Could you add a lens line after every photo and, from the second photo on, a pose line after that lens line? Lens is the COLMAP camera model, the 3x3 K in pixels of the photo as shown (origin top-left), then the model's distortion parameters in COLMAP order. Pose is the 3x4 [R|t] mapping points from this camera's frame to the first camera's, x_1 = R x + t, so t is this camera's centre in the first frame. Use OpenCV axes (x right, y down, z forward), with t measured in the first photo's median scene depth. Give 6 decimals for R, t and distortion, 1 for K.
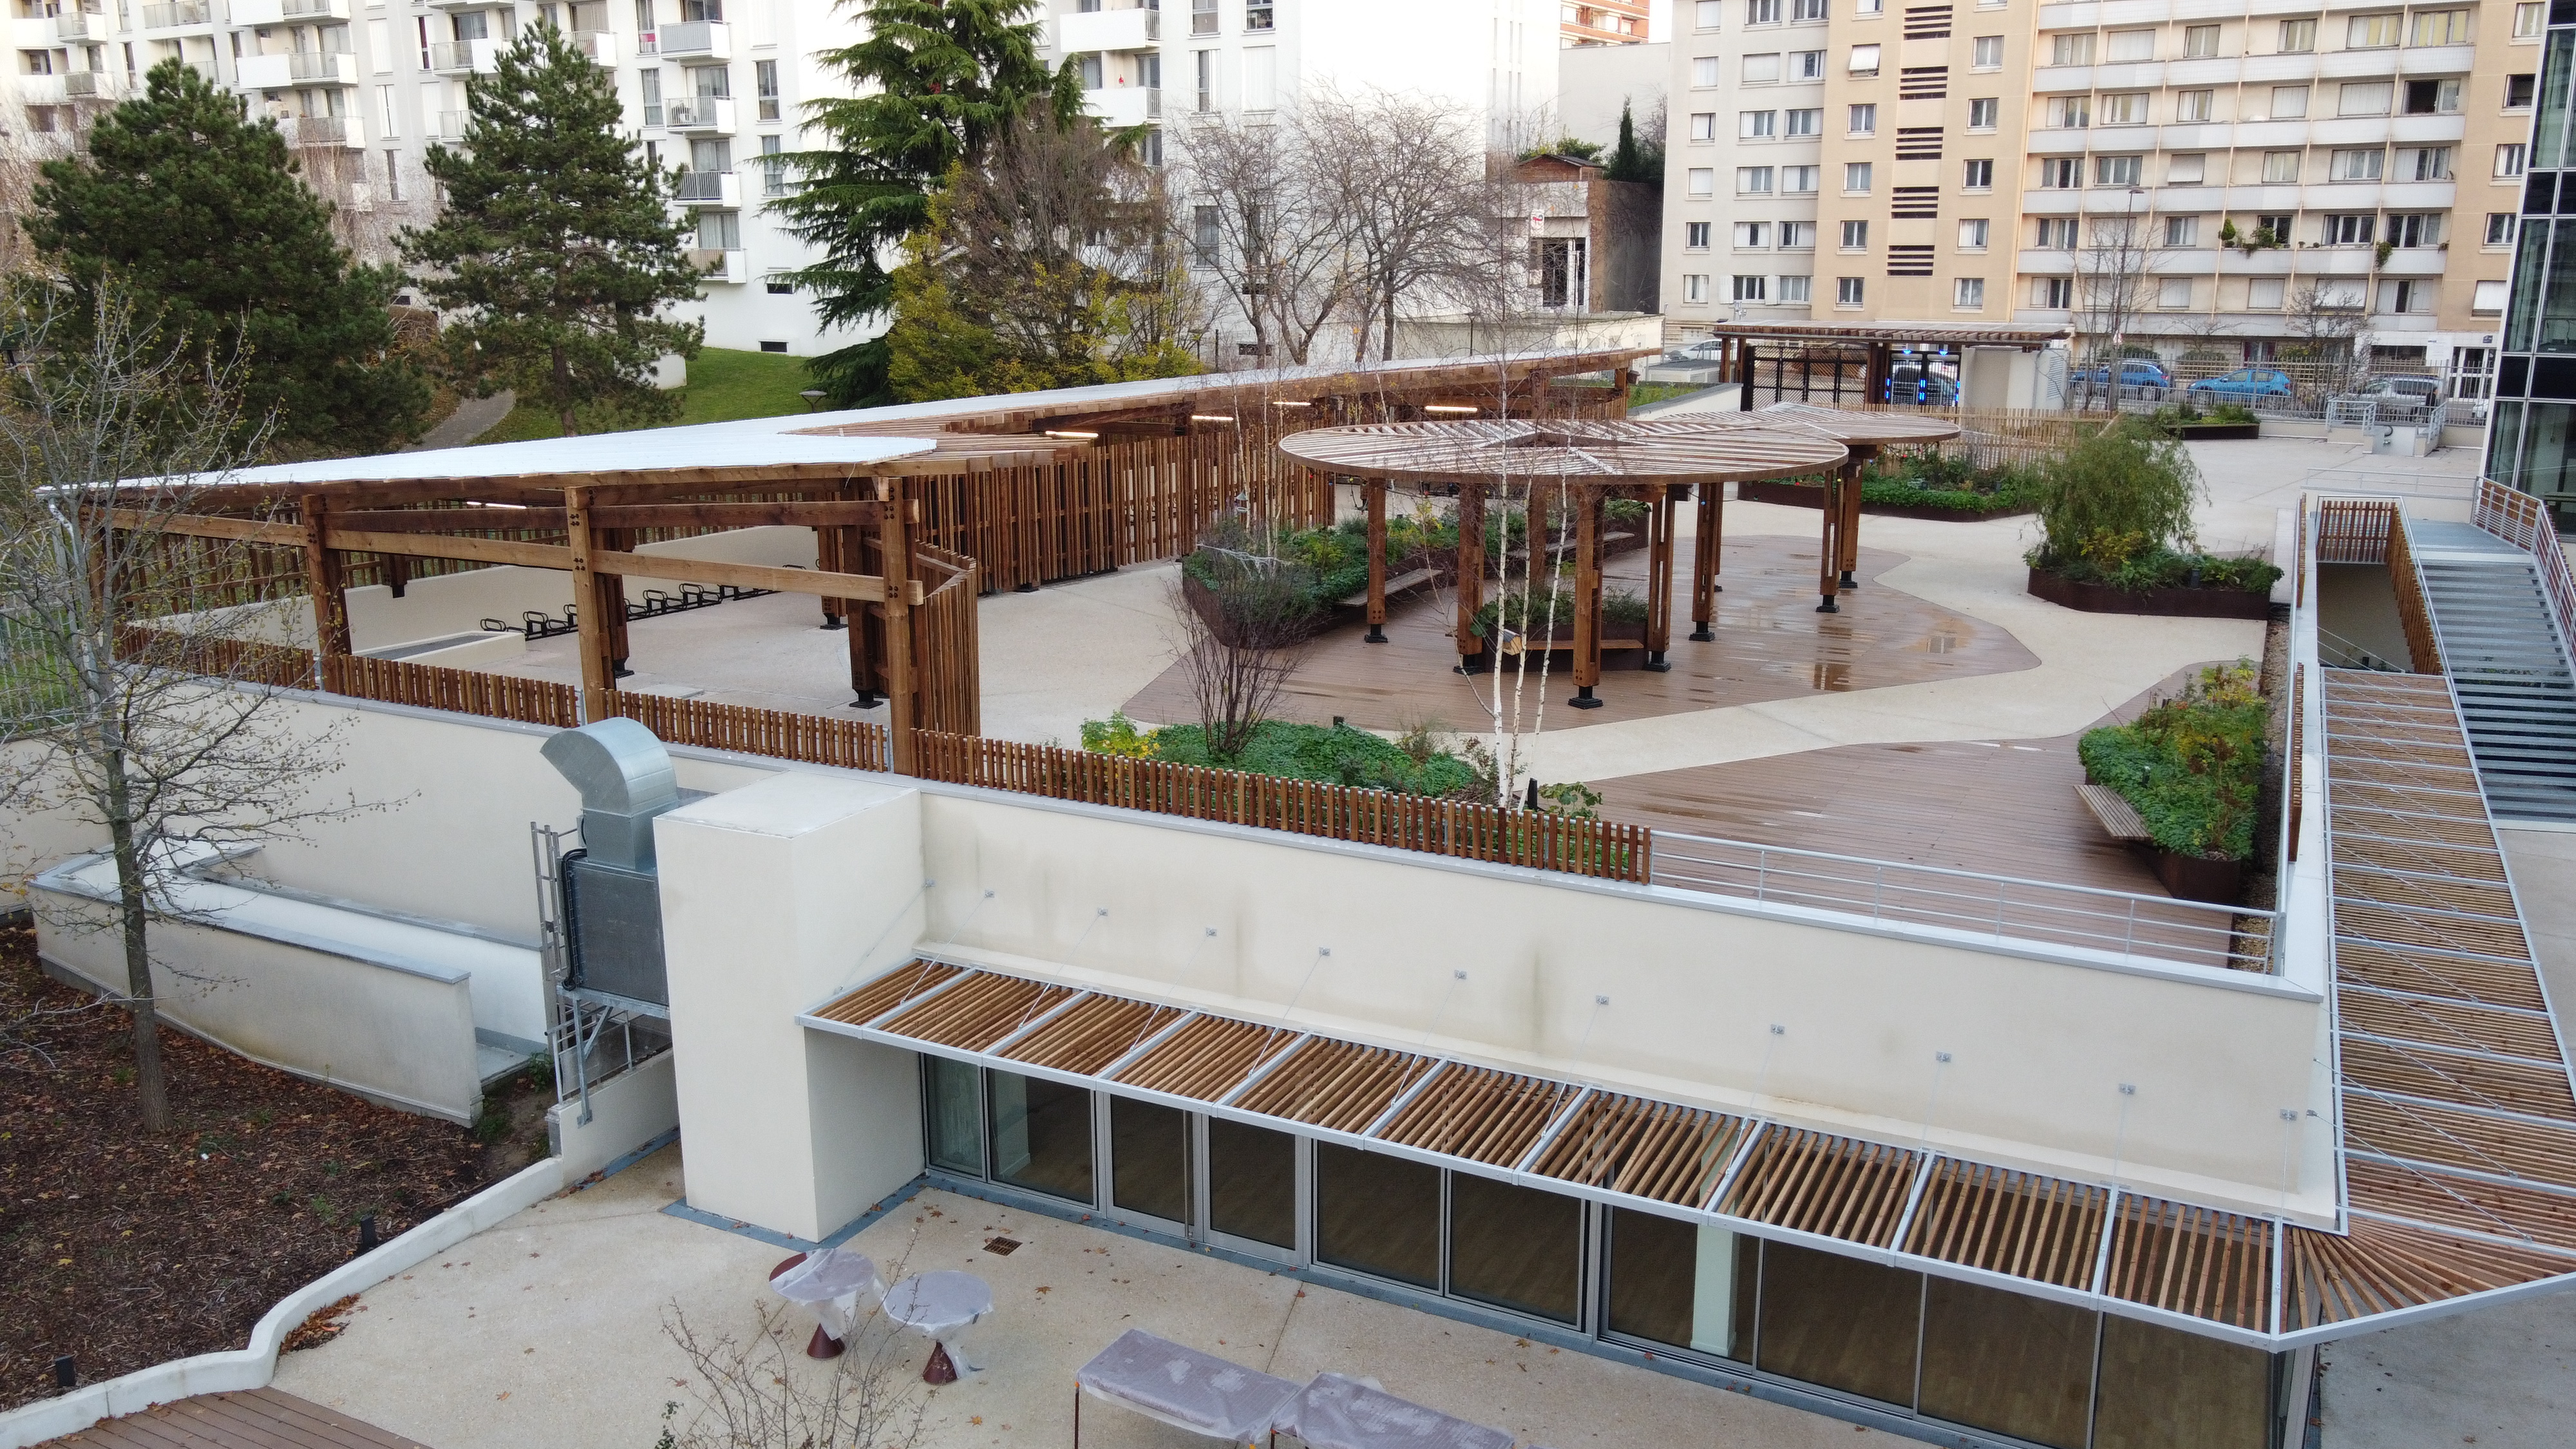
lens RADIAL K [[1970.2, 0, 1266.7], [0, 1970.2, 721.1], [0, 0, 1]] dist [0.006180, 0.025326]
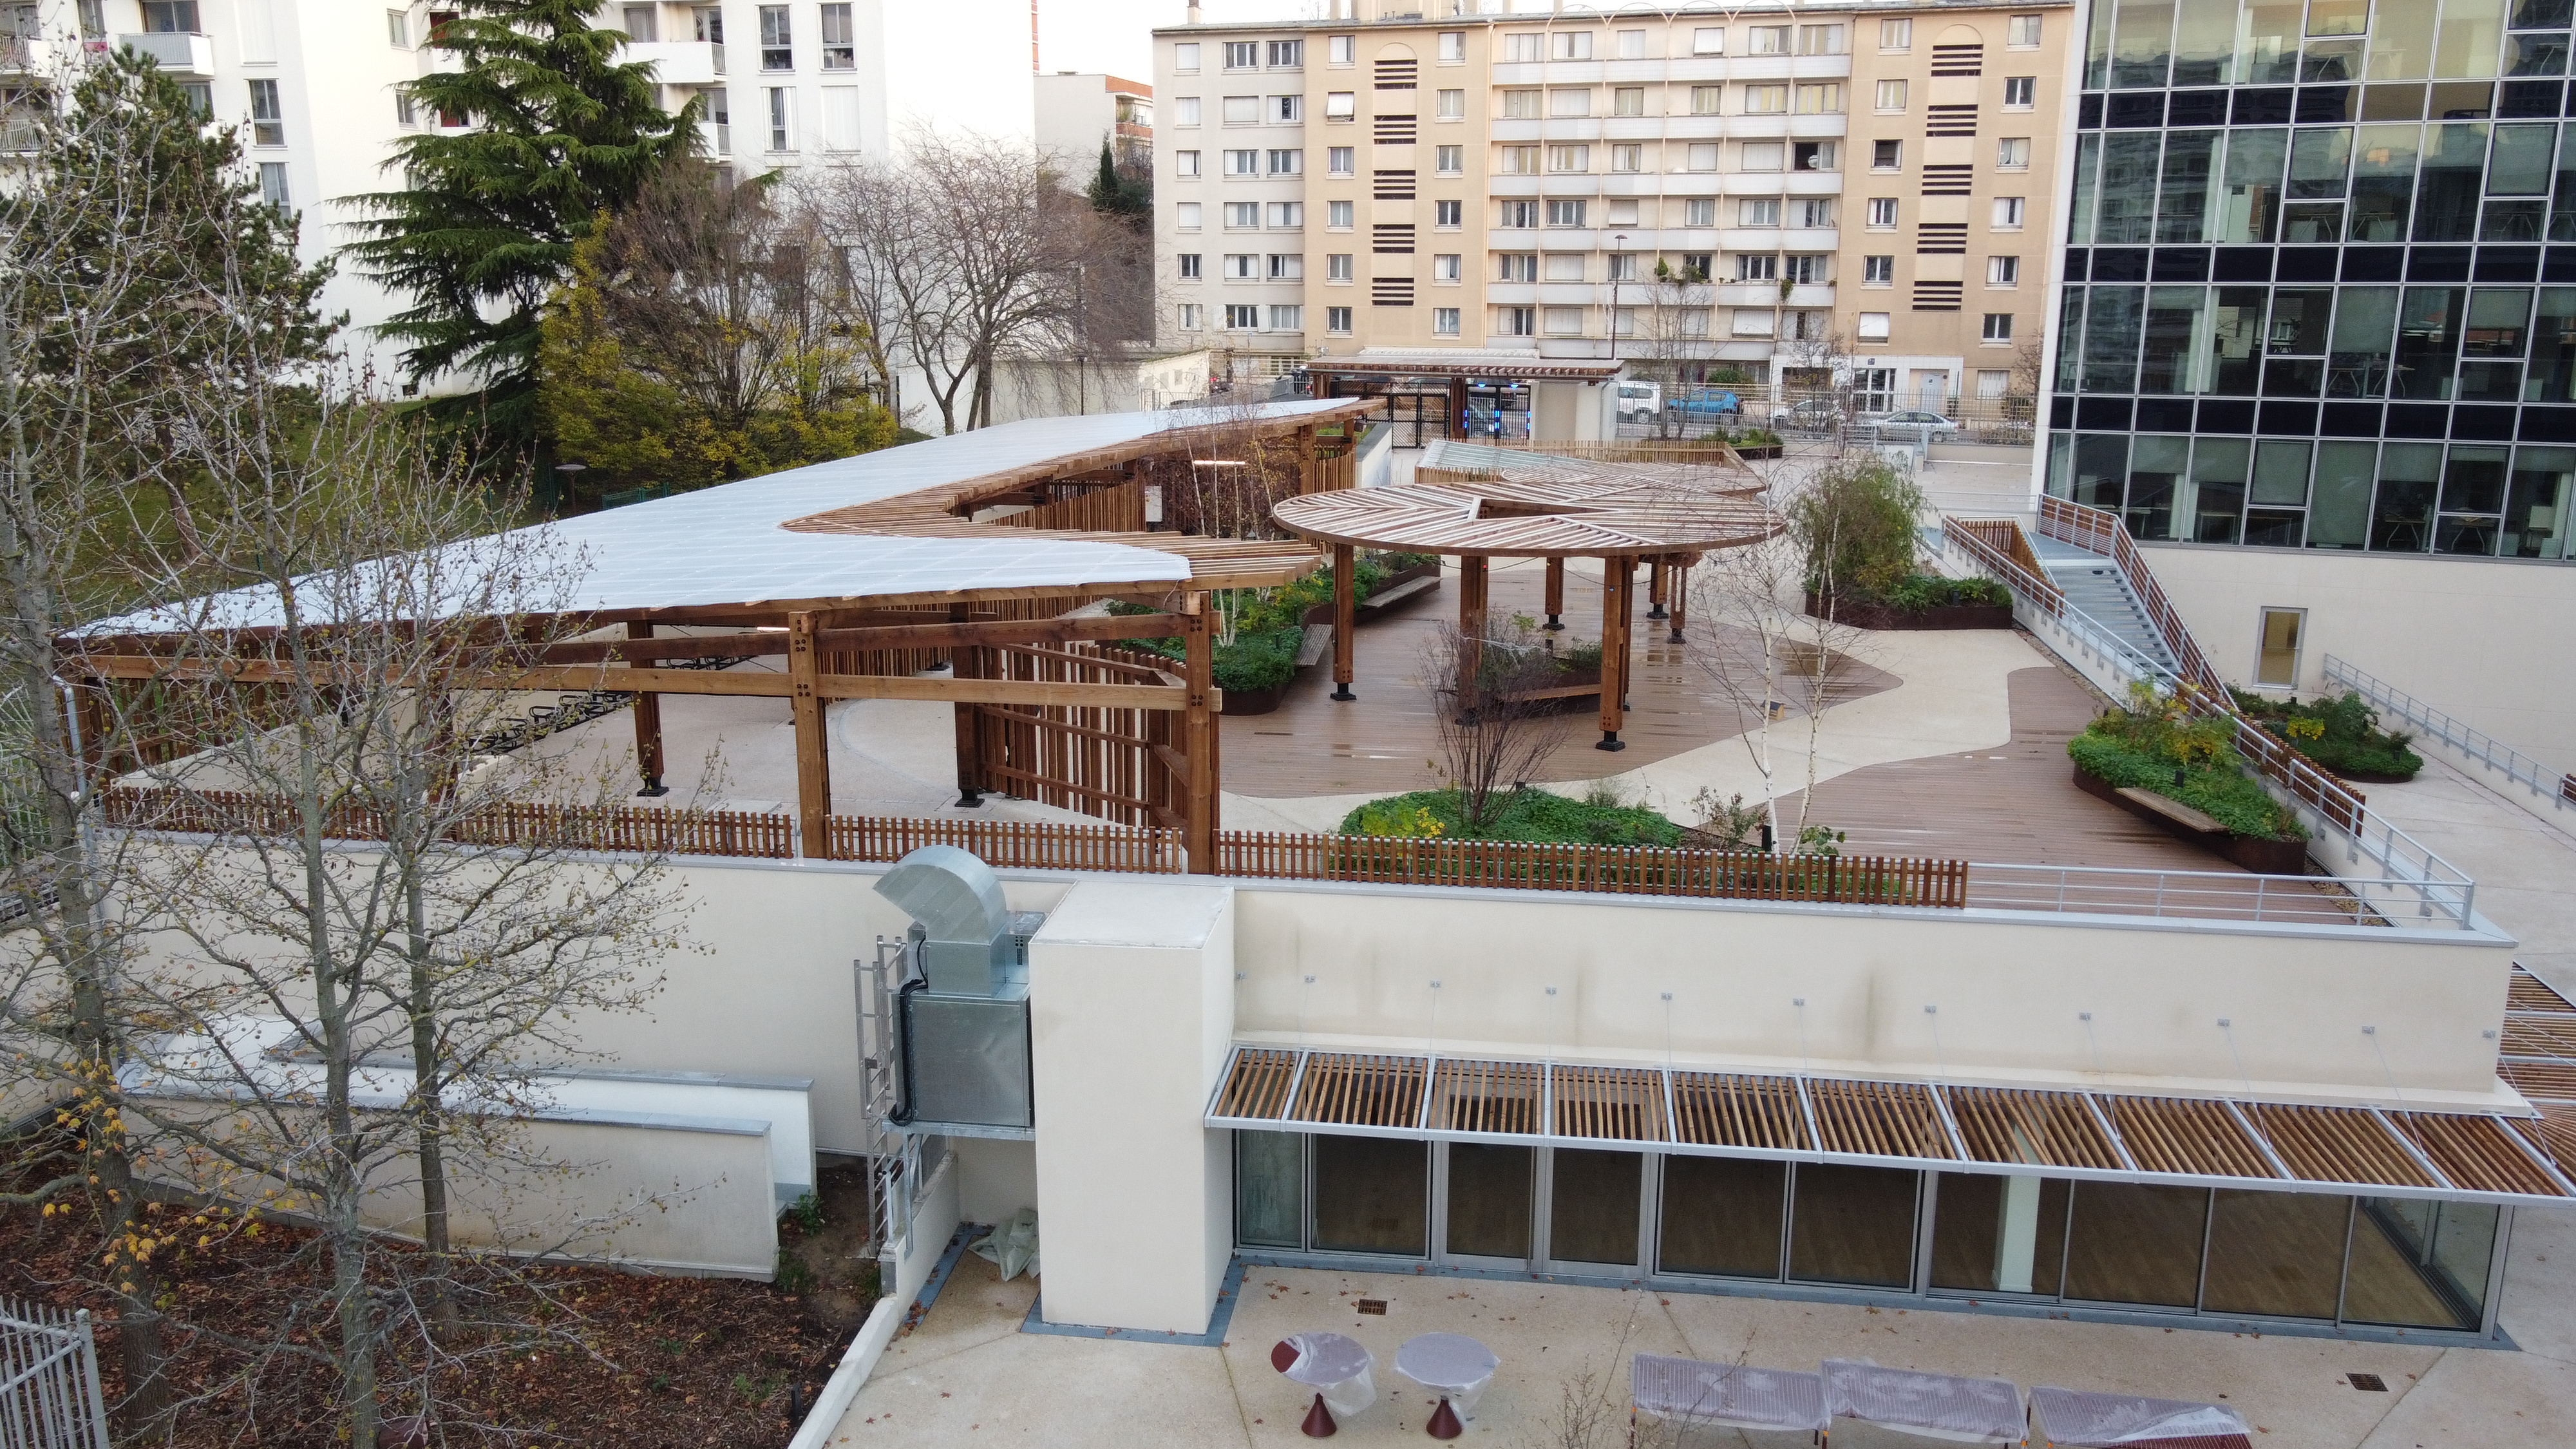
lens RADIAL K [[1970.2, 0, 1266.7], [0, 1970.2, 721.1], [0, 0, 1]] dist [0.006180, 0.025326]
pose [[0.943329, -0.074034, 0.323494, -0.120113], [0.075086, 0.997134, 0.009246, -0.015006], [-0.323252, 0.015568, 0.946185, 0.001226]]
